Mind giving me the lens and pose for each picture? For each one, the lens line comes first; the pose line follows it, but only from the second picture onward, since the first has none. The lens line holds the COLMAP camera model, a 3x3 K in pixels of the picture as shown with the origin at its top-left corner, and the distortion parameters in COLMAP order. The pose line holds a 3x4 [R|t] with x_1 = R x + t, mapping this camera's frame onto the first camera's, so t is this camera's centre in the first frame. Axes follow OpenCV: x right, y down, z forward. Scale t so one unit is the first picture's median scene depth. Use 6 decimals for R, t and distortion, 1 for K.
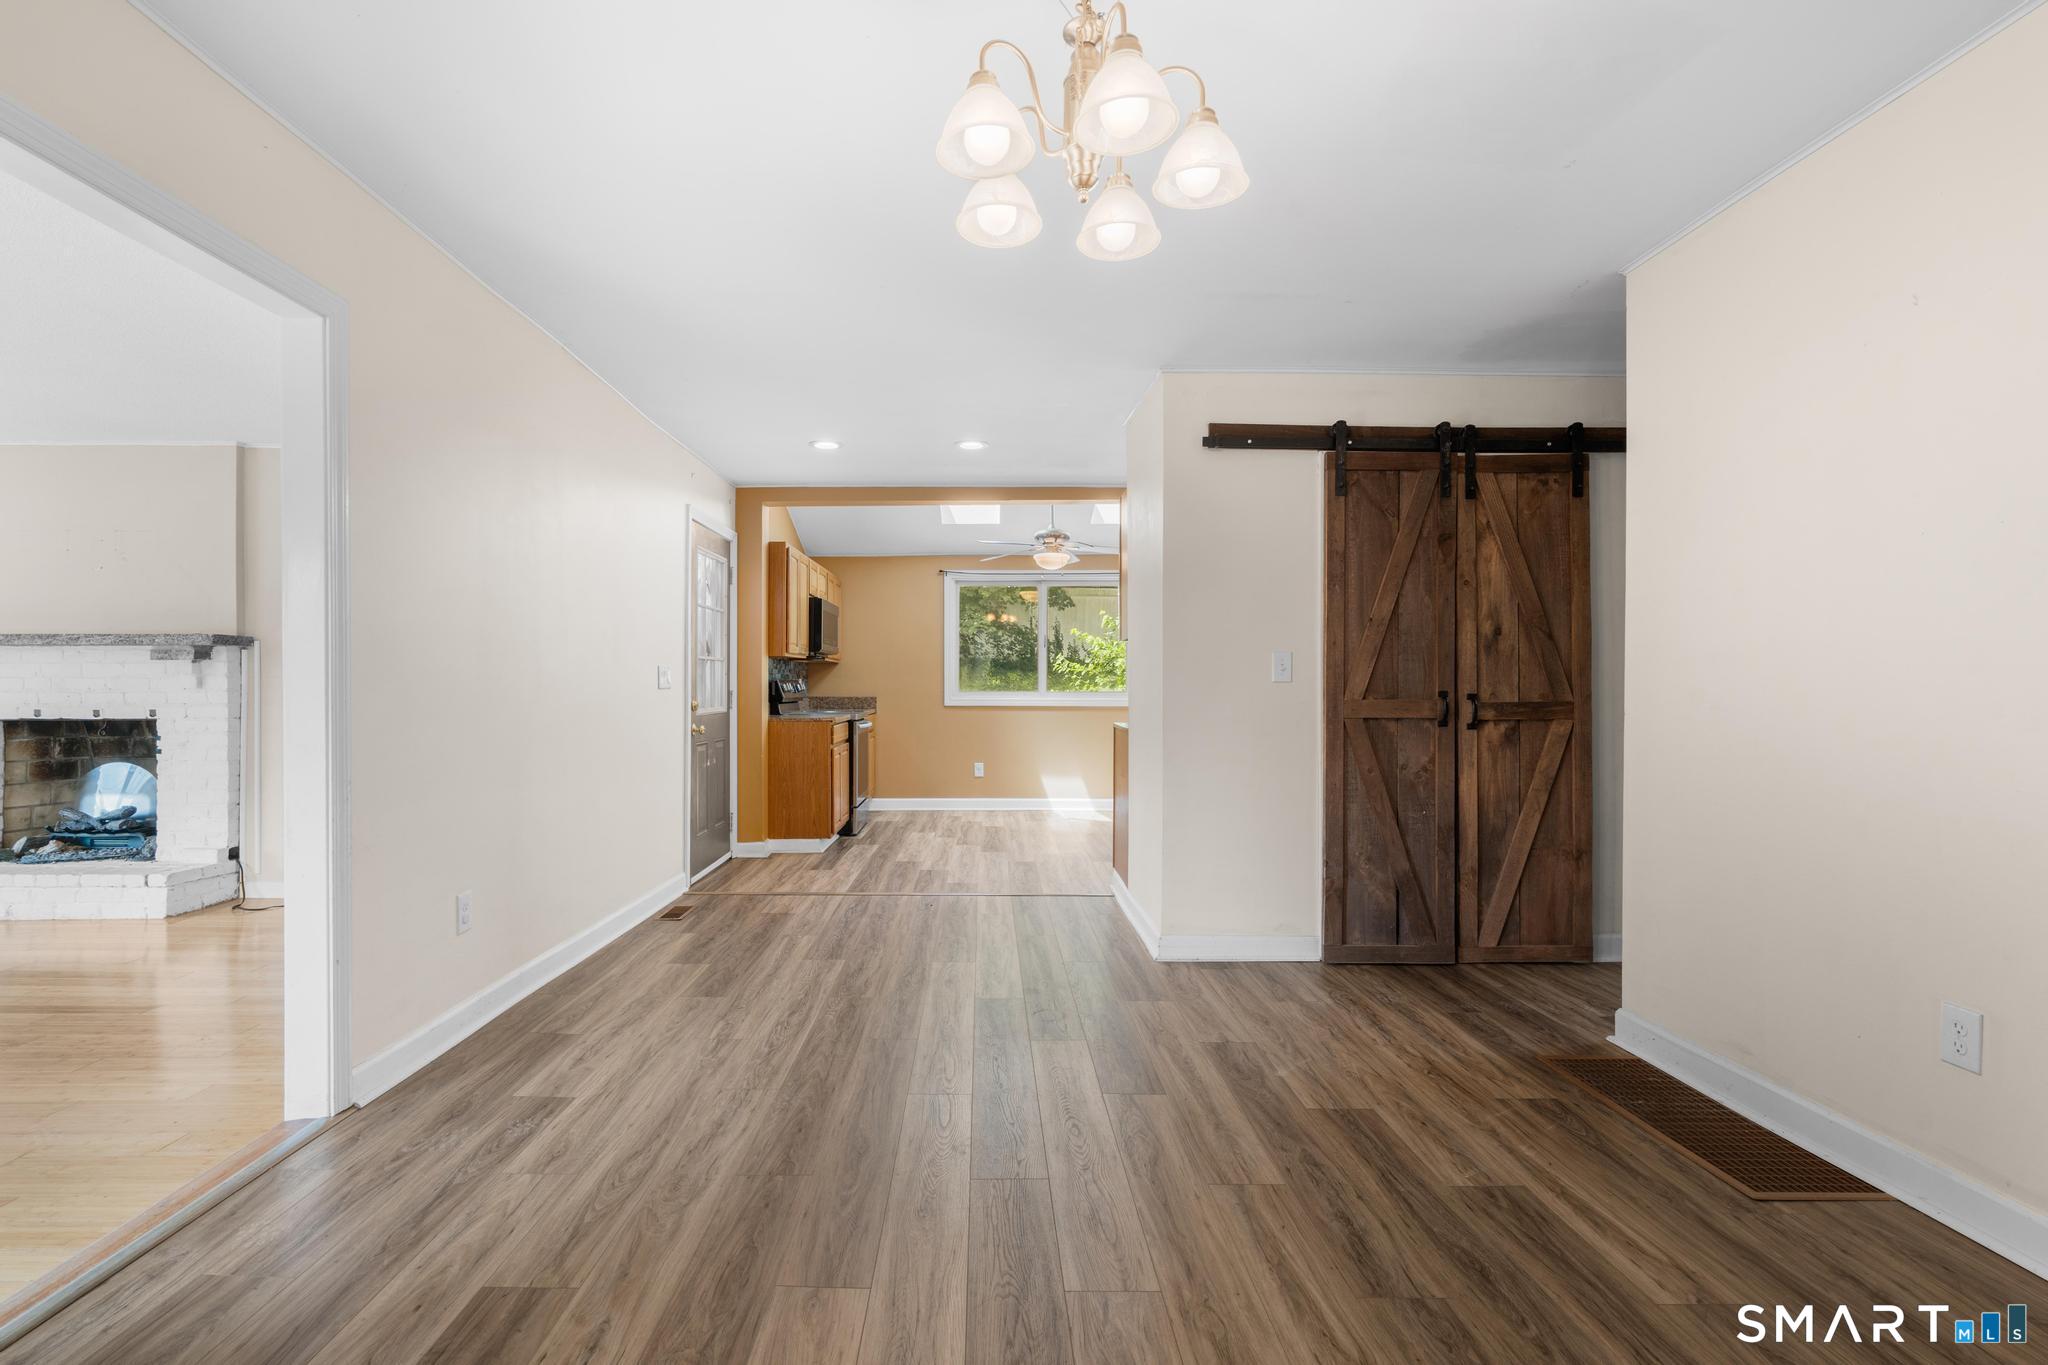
lens RADIAL K [[909.8, 0, 999.3], [0, 909.8, 688.5], [0, 0, 1]] dist [0.002963, 0.000850]
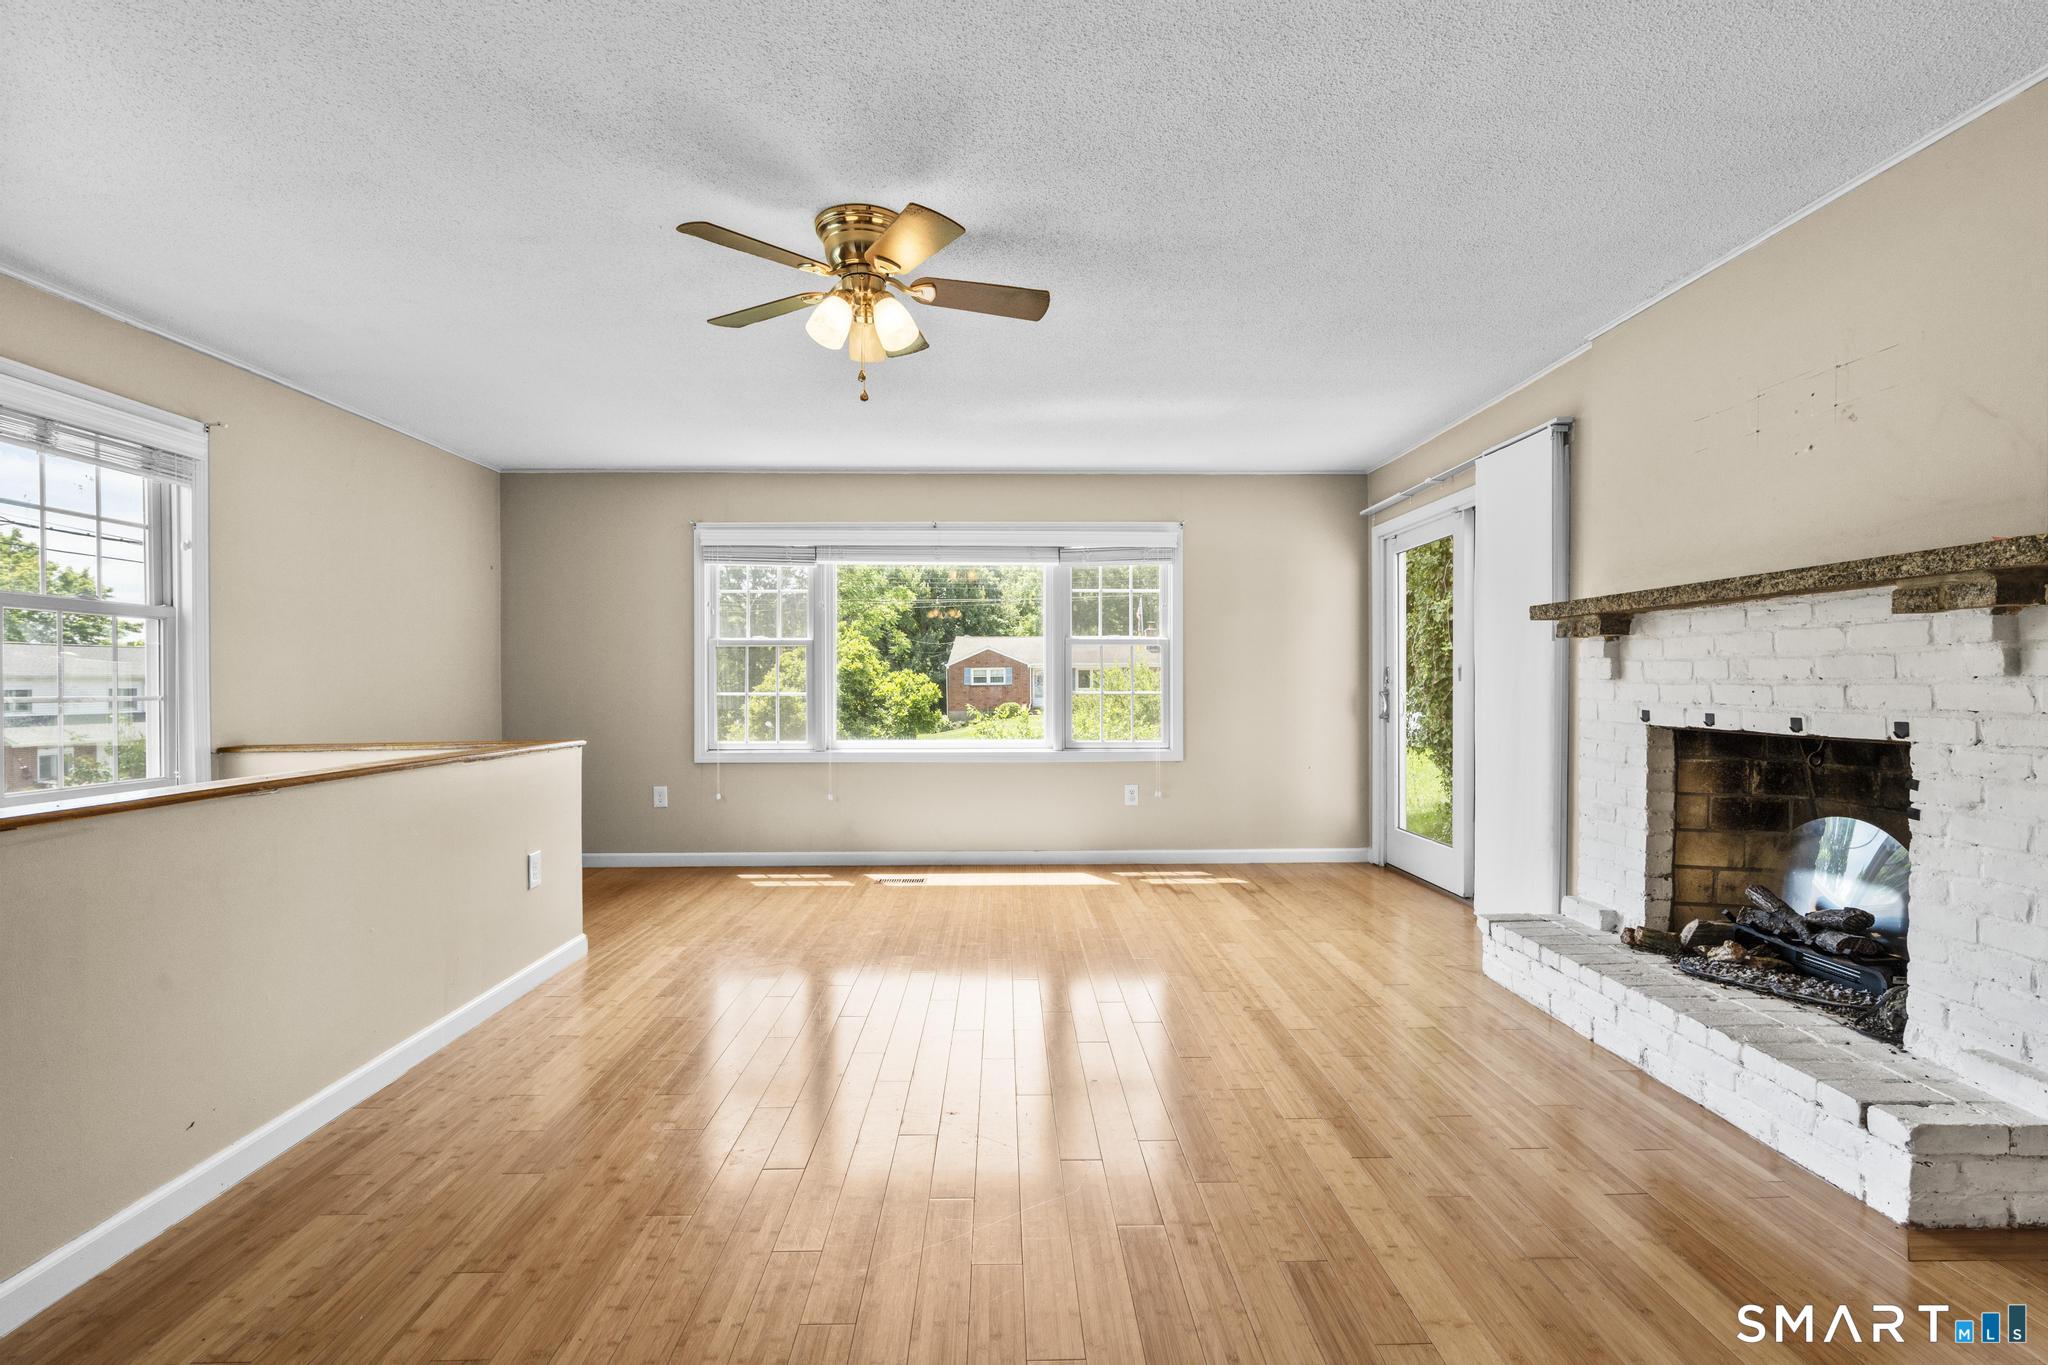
lens RADIAL K [[909.8, 0, 999.3], [0, 909.8, 688.5], [0, 0, 1]] dist [0.002963, 0.000850]
pose [[-0.011151, 0.006459, -0.999917, -0.449639], [-0.004875, 0.999967, 0.006514, 0.005171], [0.999926, 0.004947, -0.011119, 0.537395]]
